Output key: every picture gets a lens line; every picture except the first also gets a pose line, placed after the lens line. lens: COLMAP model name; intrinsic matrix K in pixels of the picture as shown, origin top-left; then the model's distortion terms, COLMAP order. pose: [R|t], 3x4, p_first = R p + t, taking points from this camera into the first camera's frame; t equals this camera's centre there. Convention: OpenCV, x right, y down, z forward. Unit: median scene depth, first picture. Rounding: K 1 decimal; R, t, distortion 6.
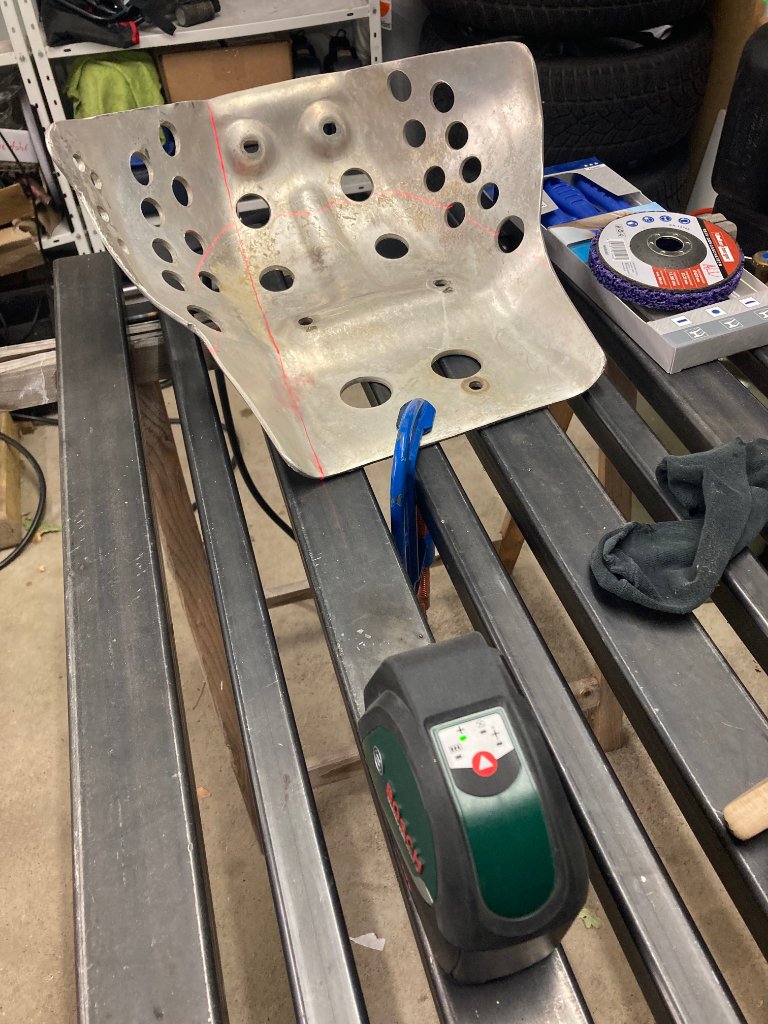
lens RADIAL K [[857.3, 0, 384.0], [0, 857.3, 512.0], [0, 0, 1]] dist [0.000506, 0.006454]
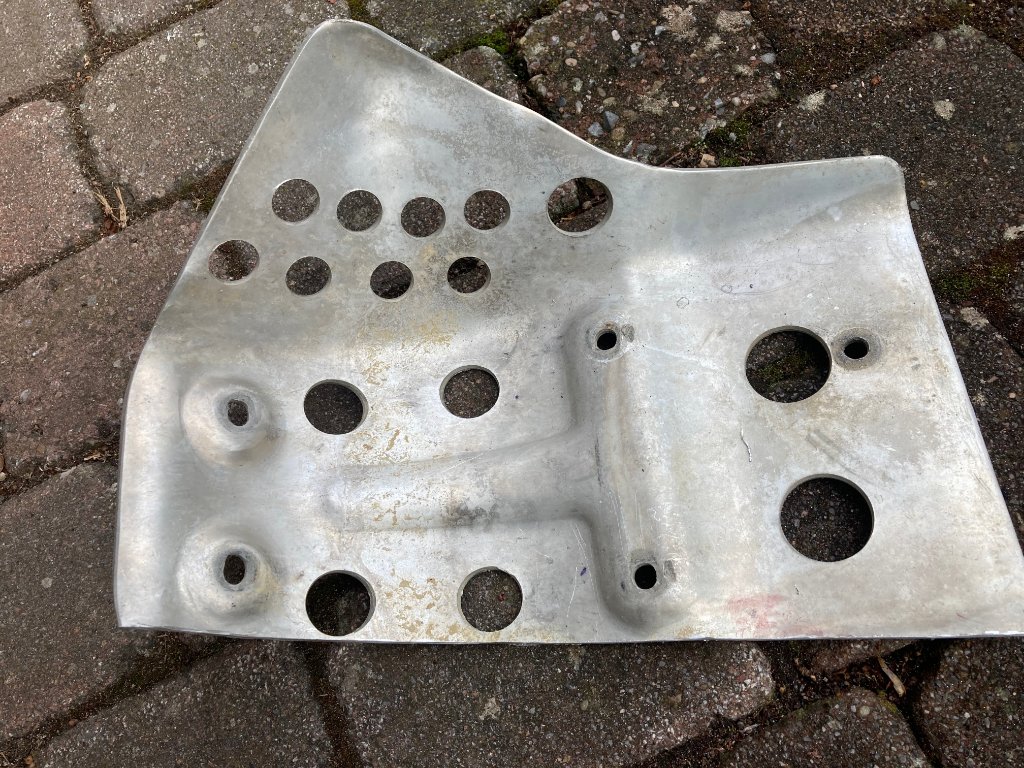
lens RADIAL K [[857.3, 0, 512.0], [0, 857.3, 384.0], [0, 0, 1]] dist [0.000506, 0.006454]
pose [[0.296747, -0.910242, 0.288793, -0.151193], [0.866728, 0.383678, 0.318707, -0.481546], [-0.400904, 0.155729, 0.902787, 0.456971]]
